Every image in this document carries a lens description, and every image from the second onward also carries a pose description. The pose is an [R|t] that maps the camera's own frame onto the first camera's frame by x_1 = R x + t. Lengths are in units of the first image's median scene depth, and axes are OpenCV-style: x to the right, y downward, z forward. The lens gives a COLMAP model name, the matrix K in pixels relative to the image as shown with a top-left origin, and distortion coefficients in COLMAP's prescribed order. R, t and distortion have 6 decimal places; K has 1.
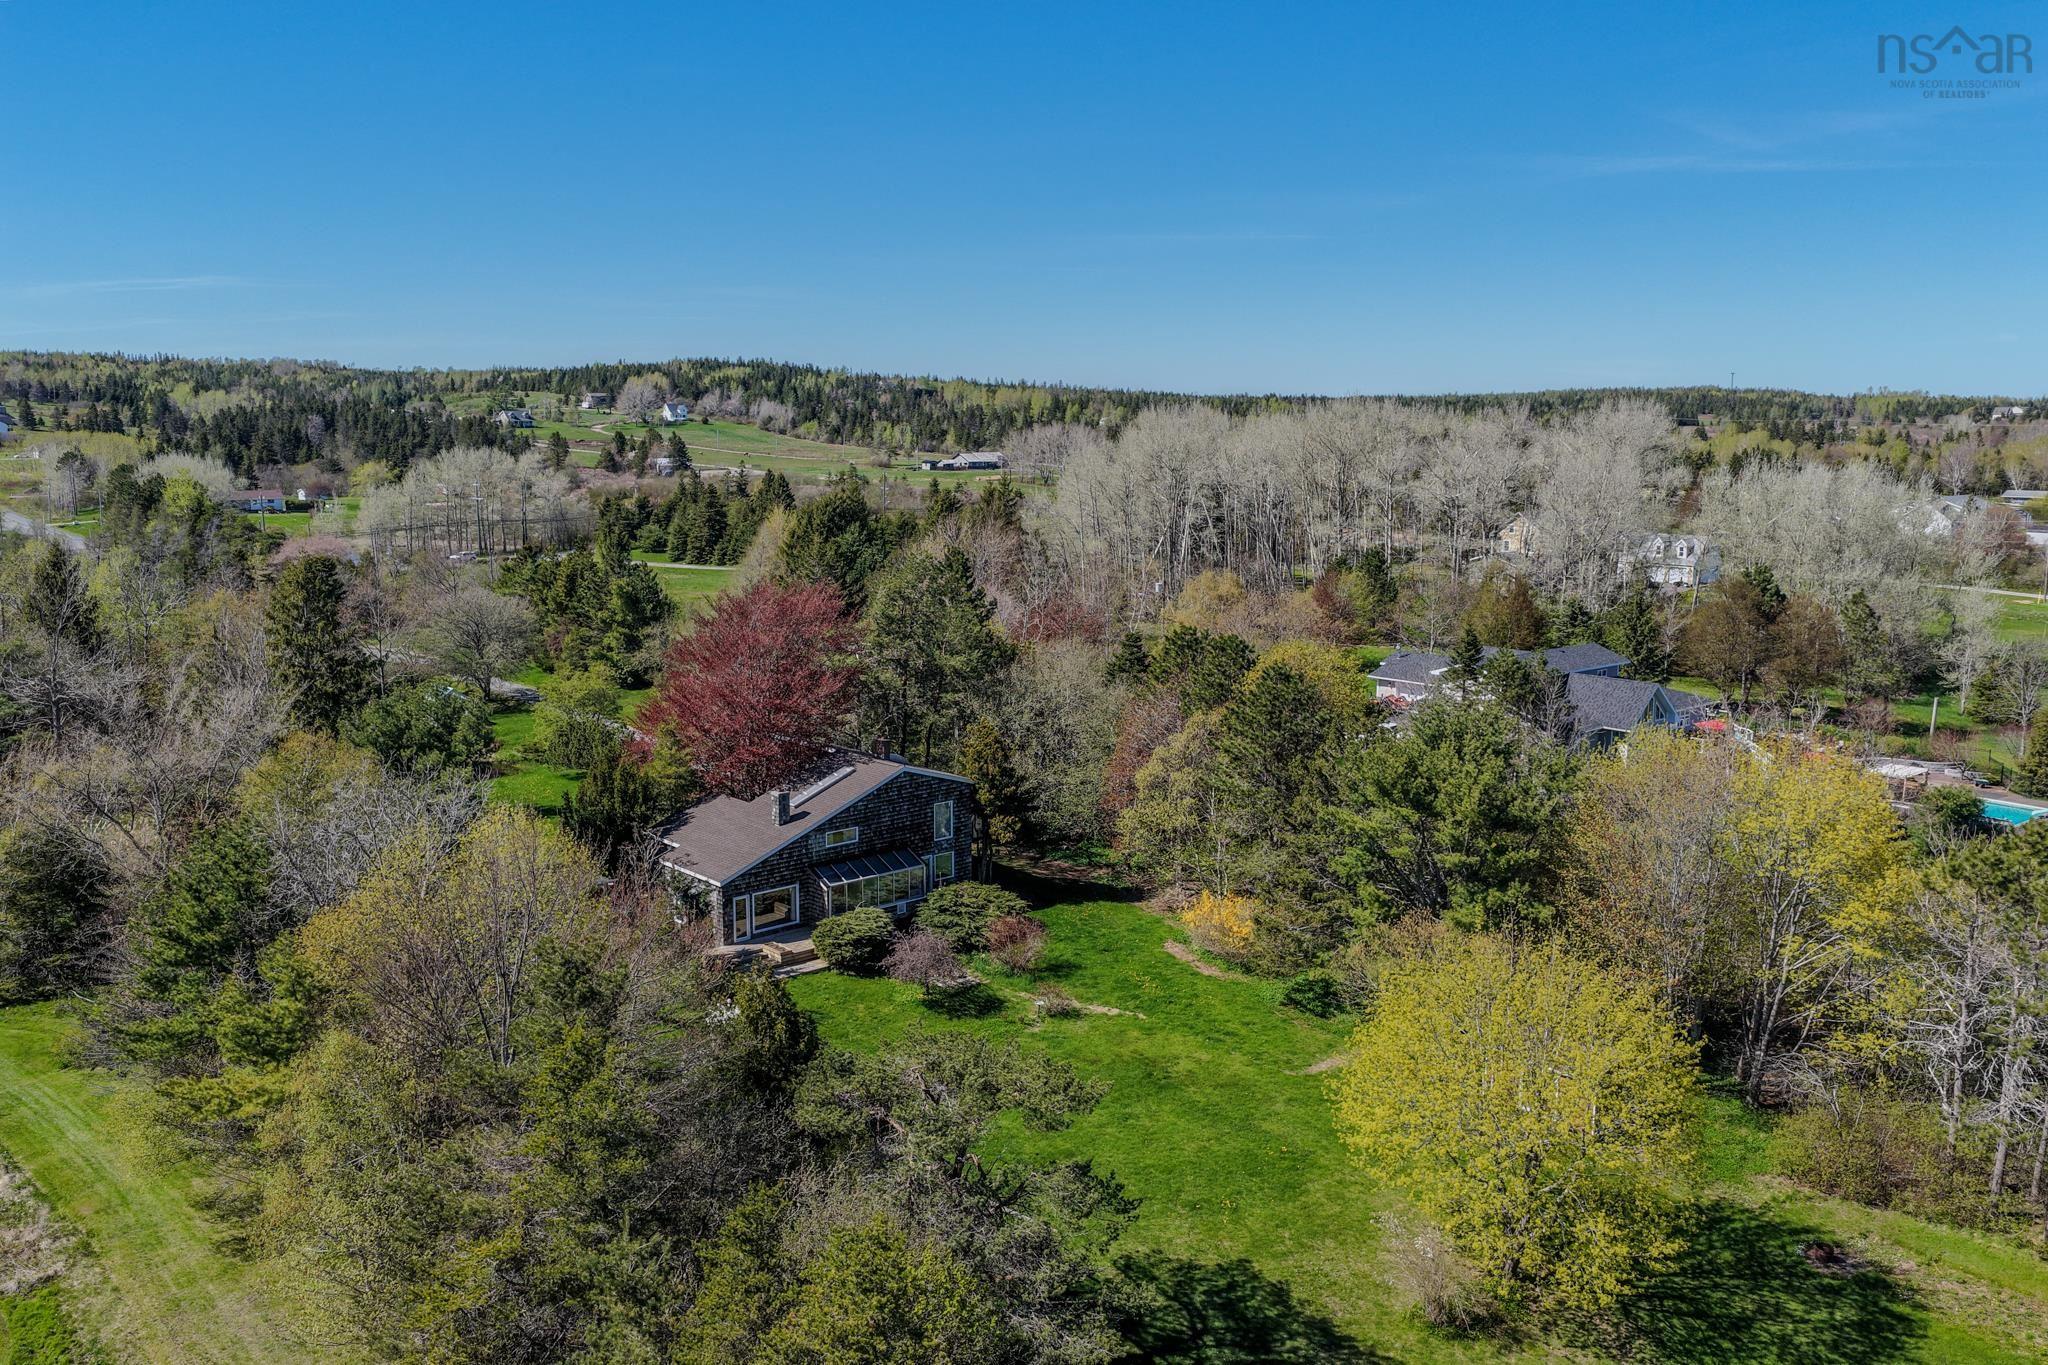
lens RADIAL K [[1738.7, 0, 1024.0], [0, 1738.7, 682.5], [0, 0, 1]] dist [0.004574, 0.014645]
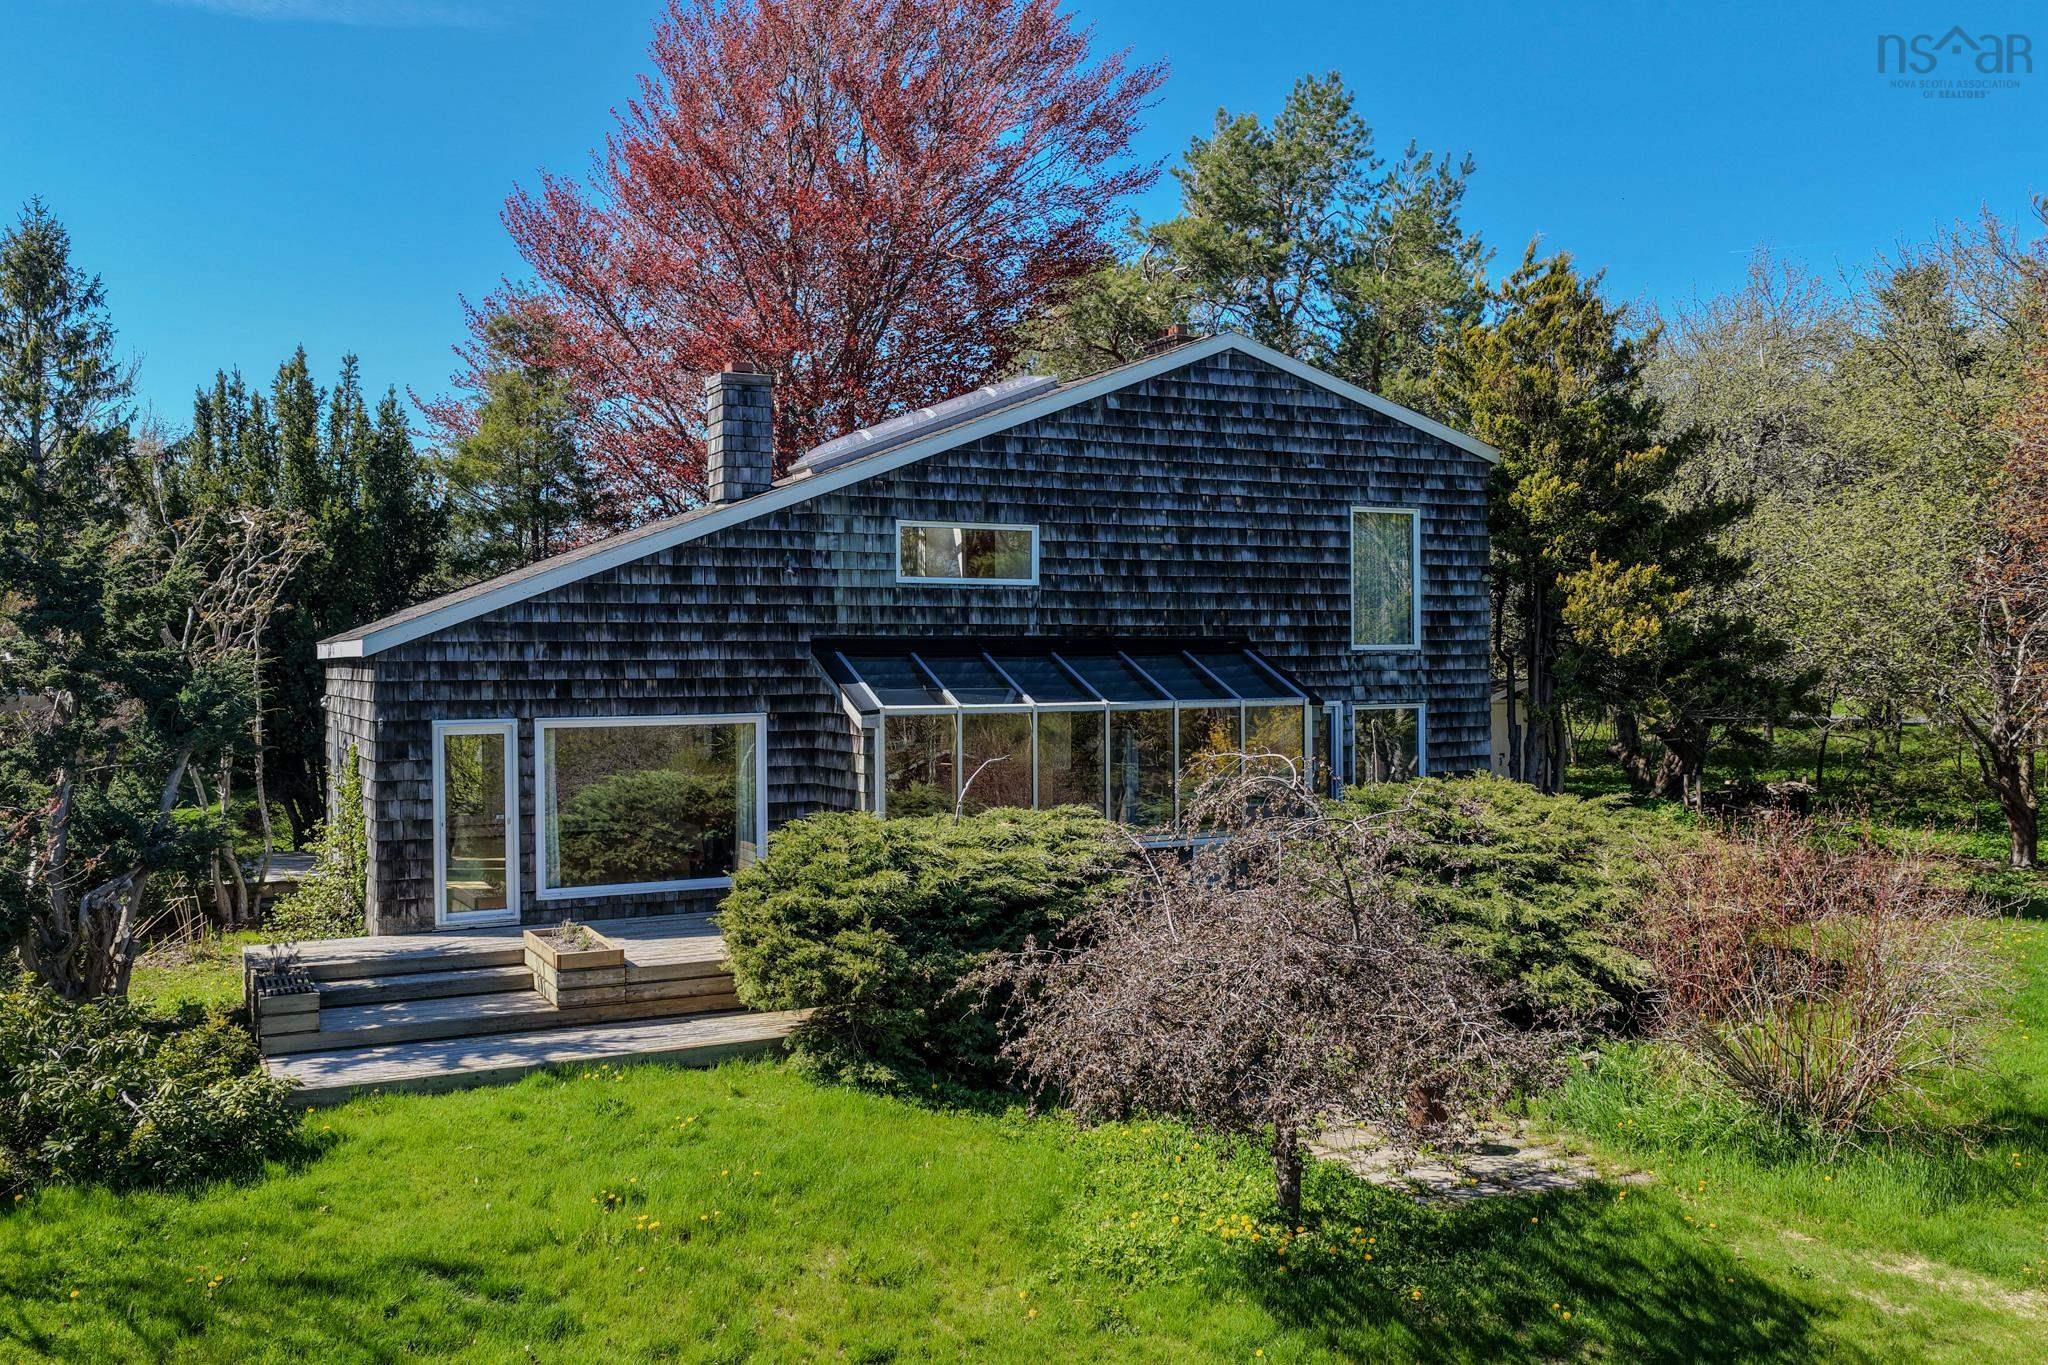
lens RADIAL K [[1738.7, 0, 1024.0], [0, 1738.7, 682.5], [0, 0, 1]] dist [0.004574, 0.014645]
pose [[0.970111, -0.000383, -0.242661, -0.005387], [-0.034375, 0.989697, -0.138987, 0.020577], [0.240214, 0.143175, 0.960103, 0.111732]]
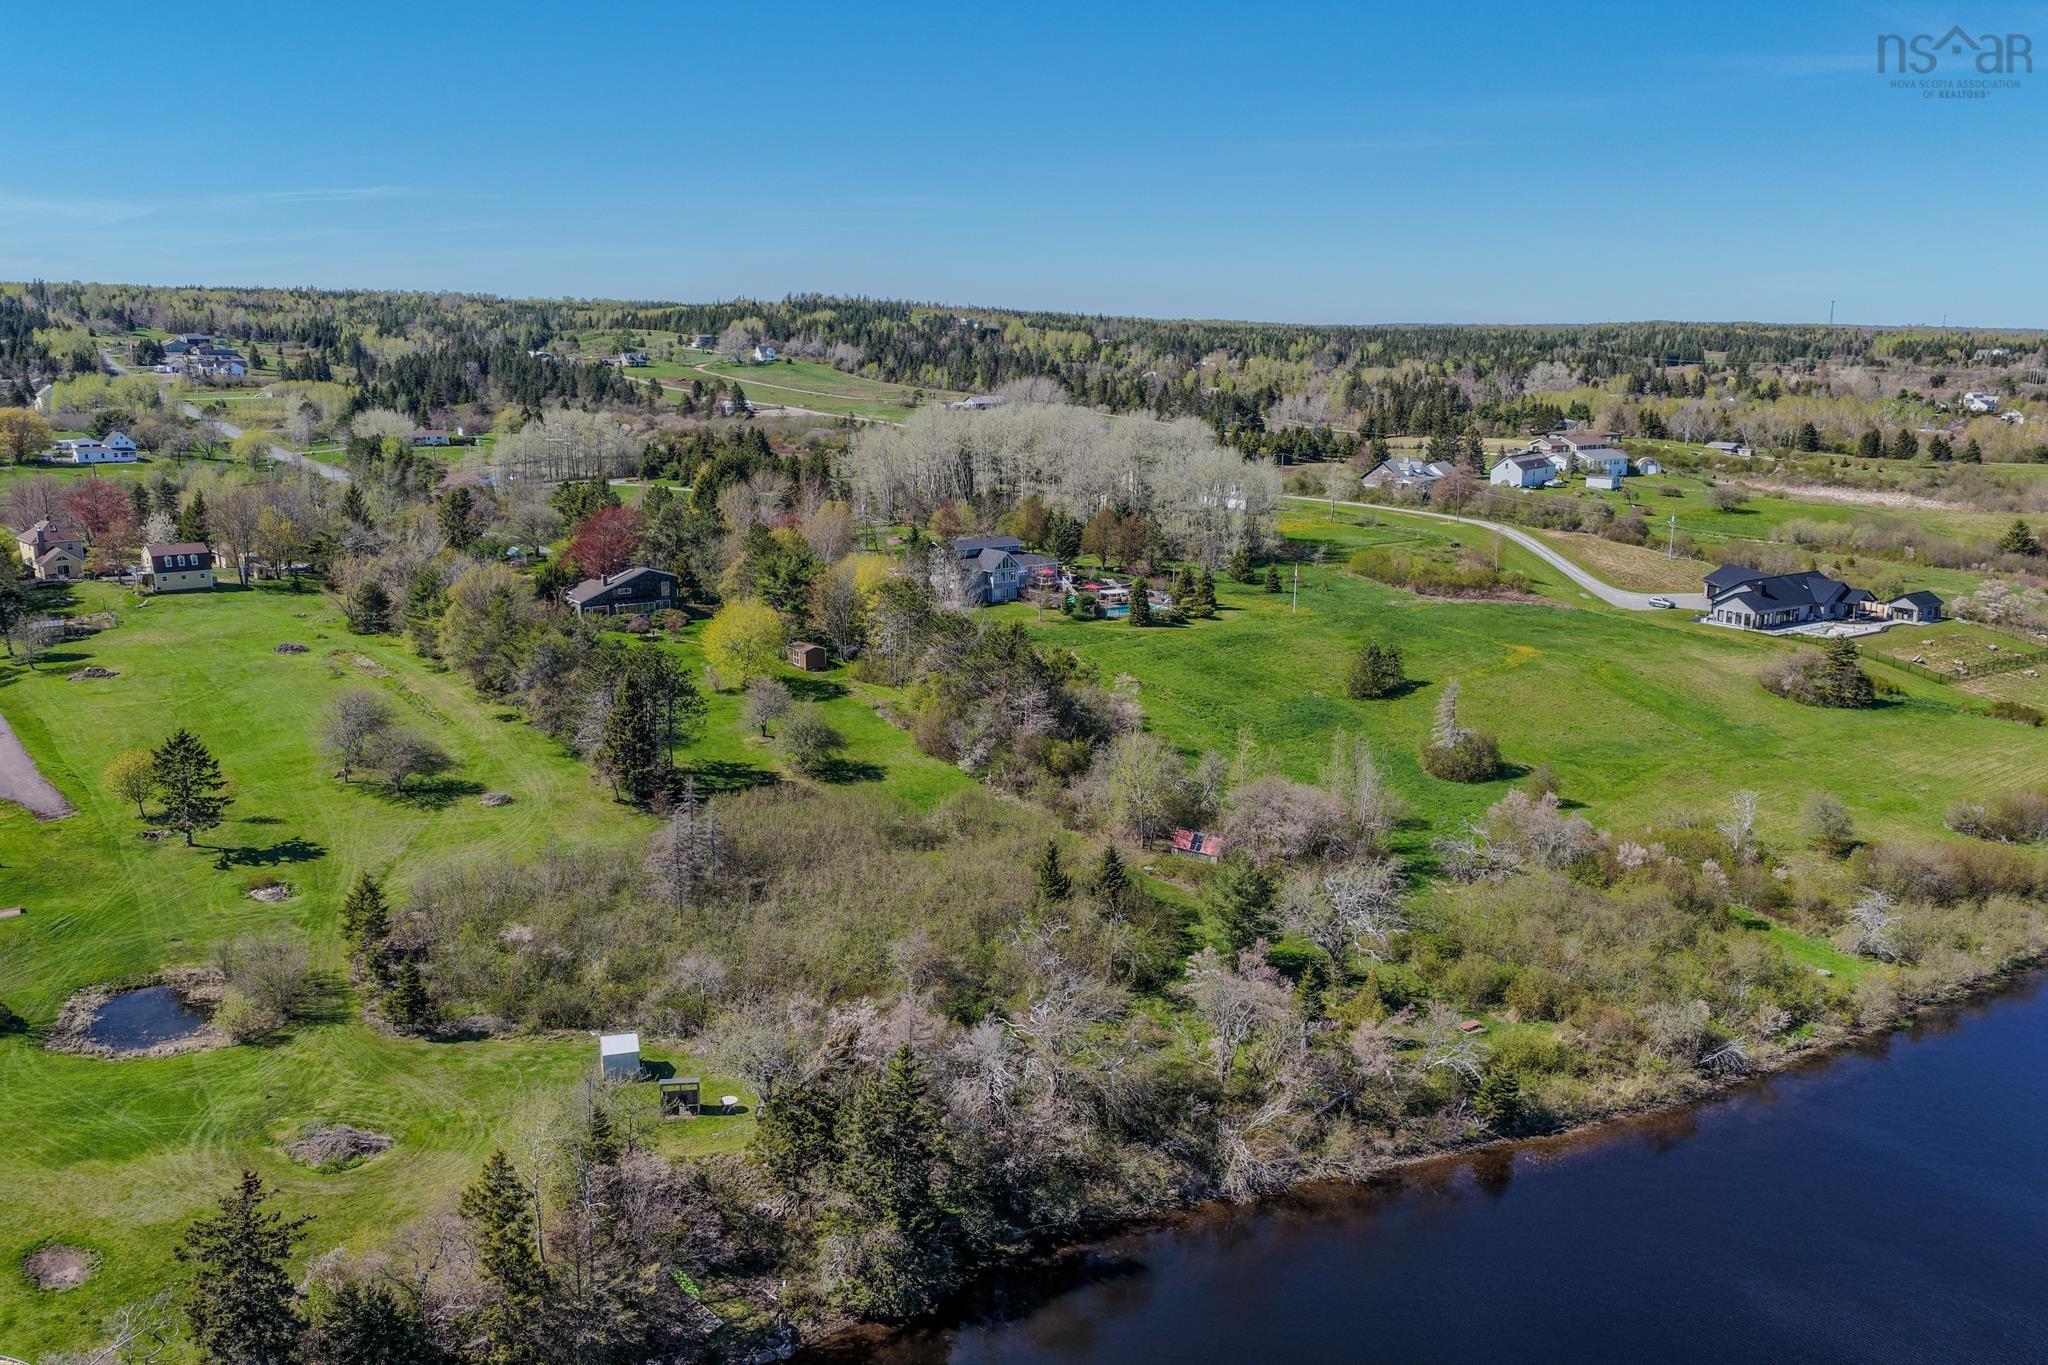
lens RADIAL K [[1738.7, 0, 1024.0], [0, 1738.7, 682.5], [0, 0, 1]] dist [0.004574, 0.014645]
pose [[0.996289, 0.023495, -0.082806, 0.121014], [-0.019414, 0.998573, 0.049751, 0.012202], [0.083857, -0.047958, 0.995323, -0.280659]]
